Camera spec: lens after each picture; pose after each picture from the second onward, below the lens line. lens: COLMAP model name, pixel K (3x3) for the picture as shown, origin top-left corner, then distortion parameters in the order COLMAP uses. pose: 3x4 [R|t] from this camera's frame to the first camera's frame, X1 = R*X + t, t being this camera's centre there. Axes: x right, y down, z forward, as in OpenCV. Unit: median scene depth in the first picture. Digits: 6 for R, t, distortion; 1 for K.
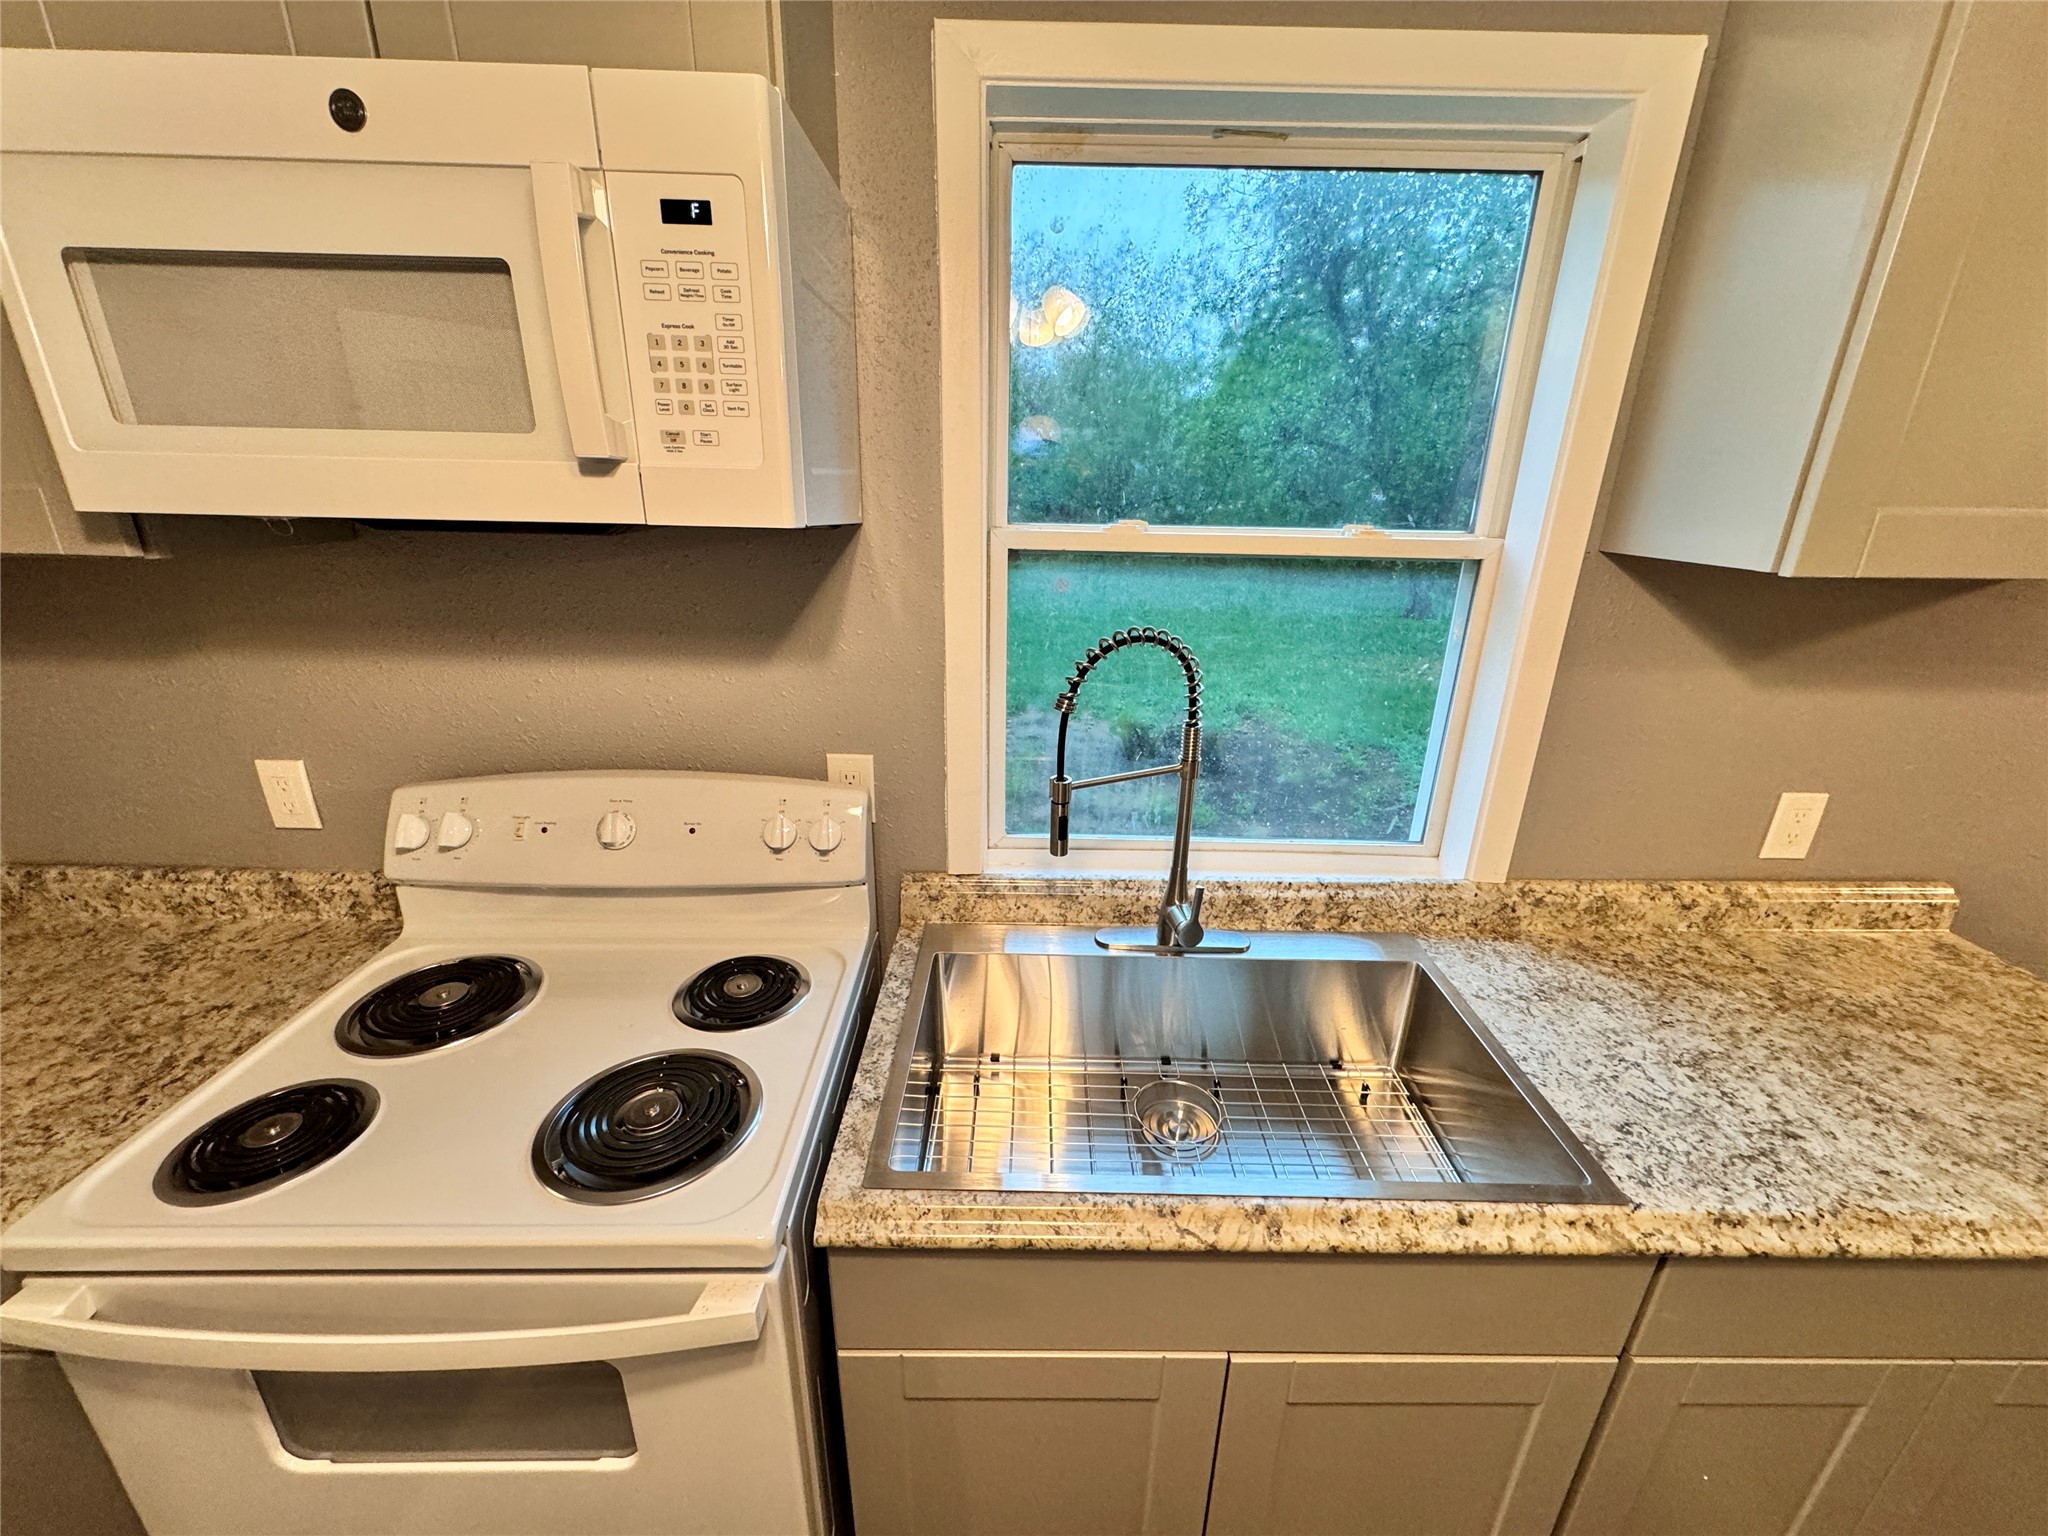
lens RADIAL K [[815.6, 0, 1025.8], [0, 815.6, 762.8], [0, 0, 1]] dist [-0.003671, 0.000317]
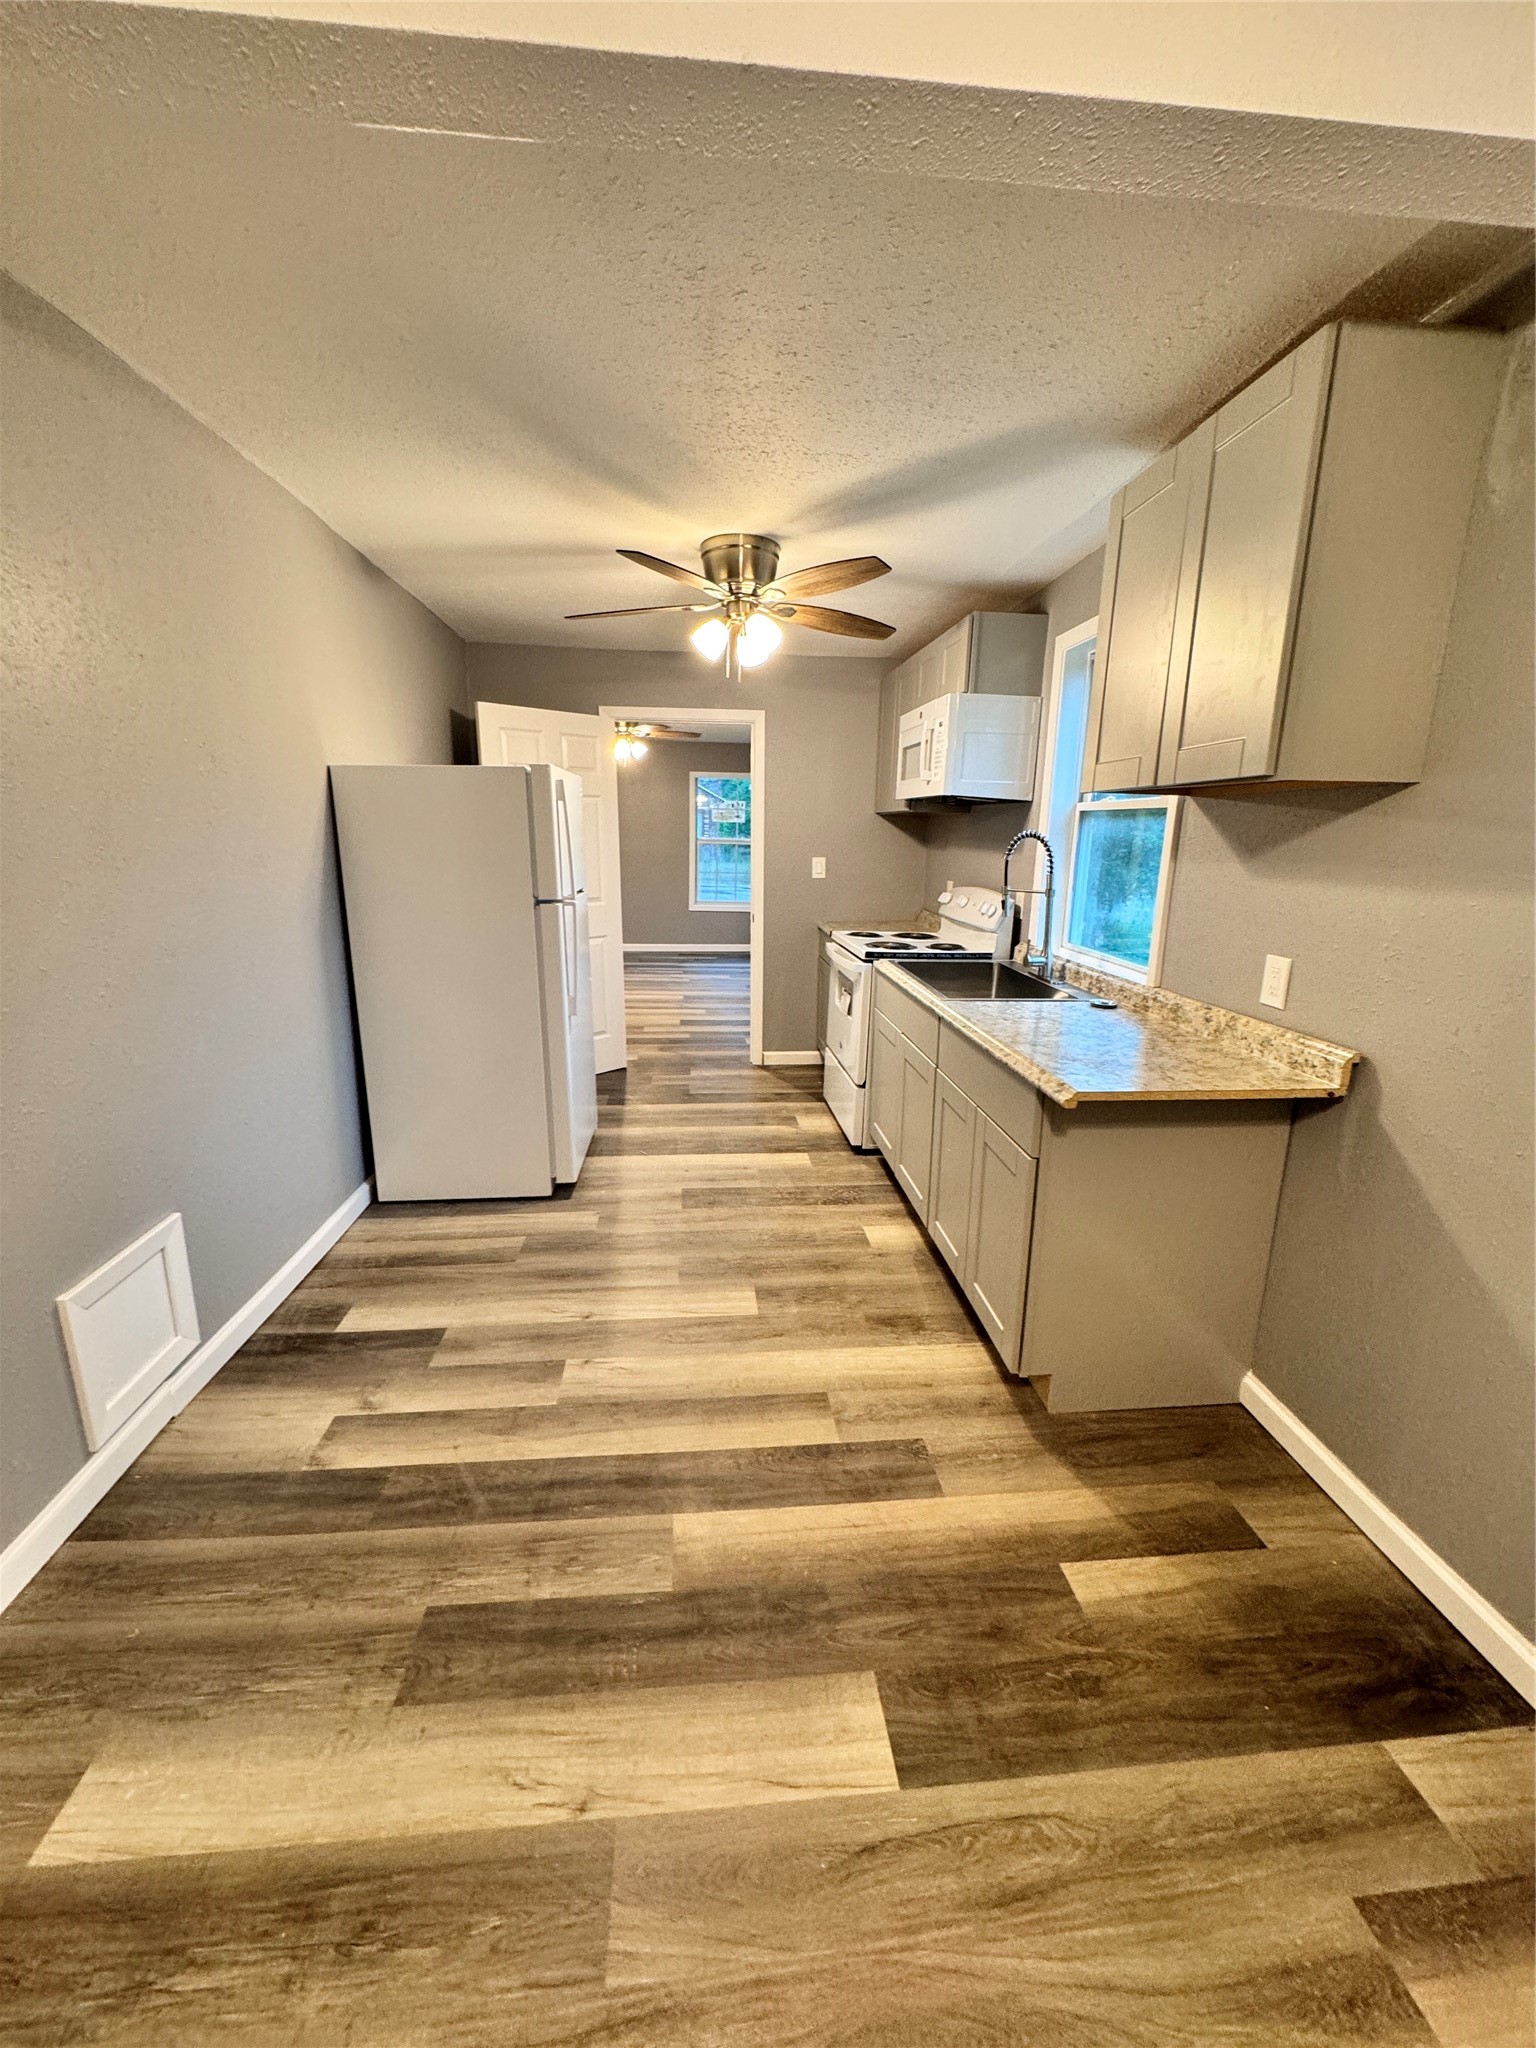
lens RADIAL K [[815.6, 0, 775.7], [0, 815.6, 1016.8], [0, 0, 1]] dist [-0.003671, 0.000317]
pose [[0.095152, 0.206166, -0.973880, 2.747934], [-0.352100, 0.922048, 0.160792, 0.259810], [0.931113, 0.327603, 0.160326, -0.015342]]
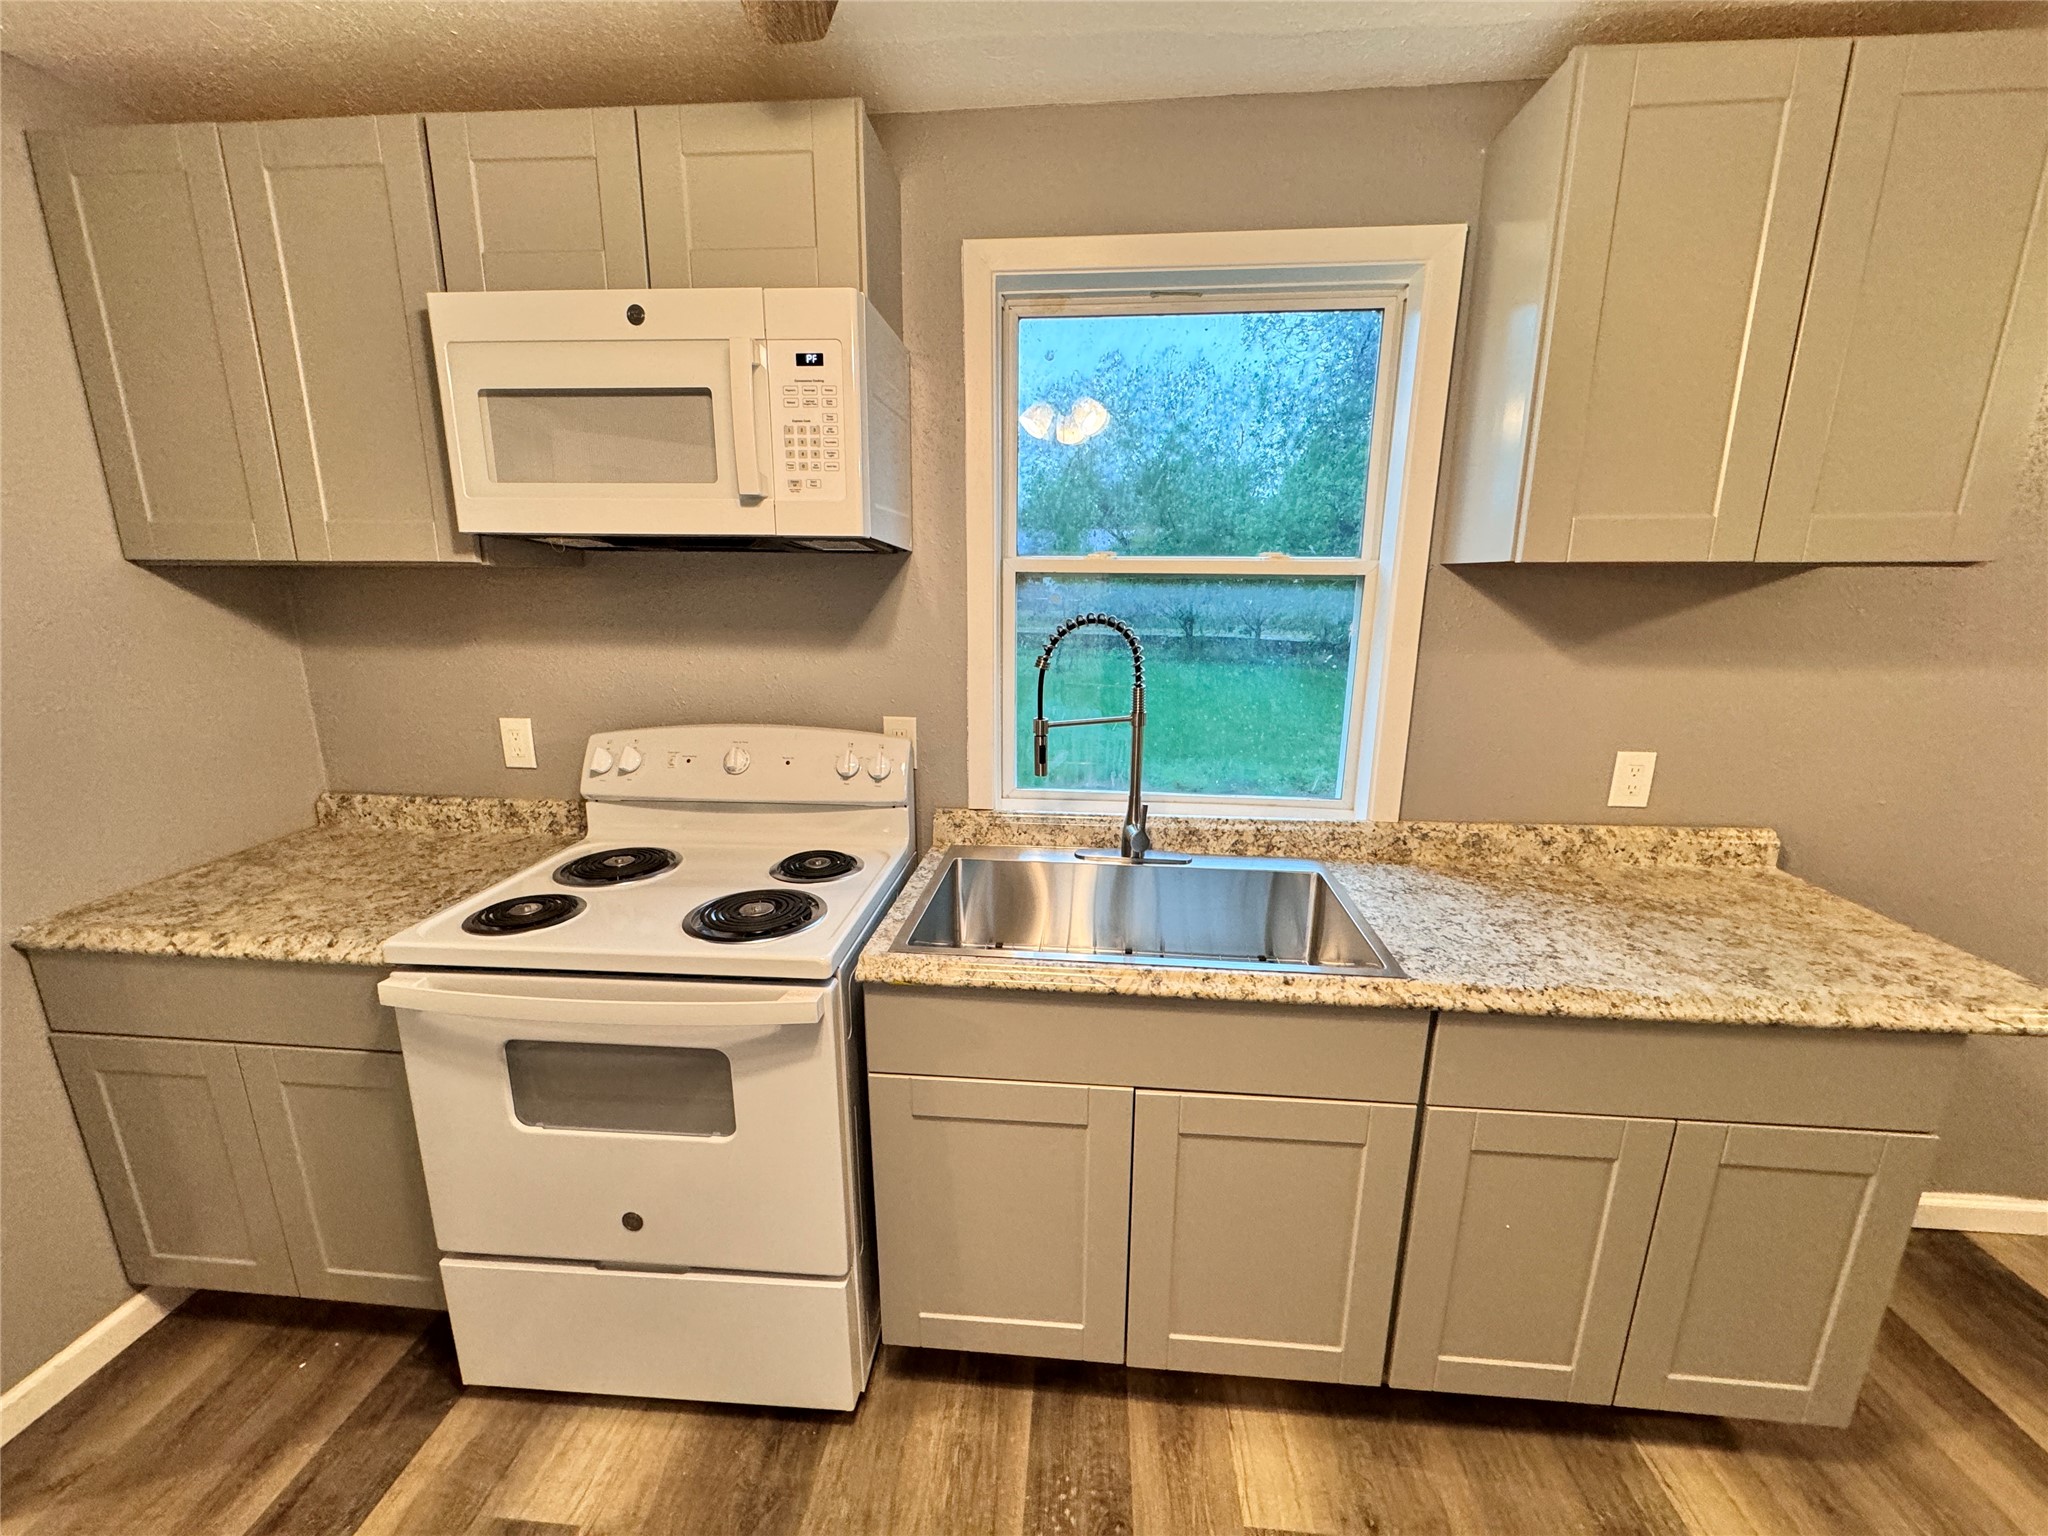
lens RADIAL K [[815.6, 0, 1026.4], [0, 815.6, 762.2], [0, 0, 1]] dist [-0.003671, 0.000317]
pose [[0.995751, 0.009341, -0.091608, 0.151016], [-0.019745, 0.993361, -0.113336, 0.260219], [0.089941, 0.114663, 0.989324, -0.412408]]
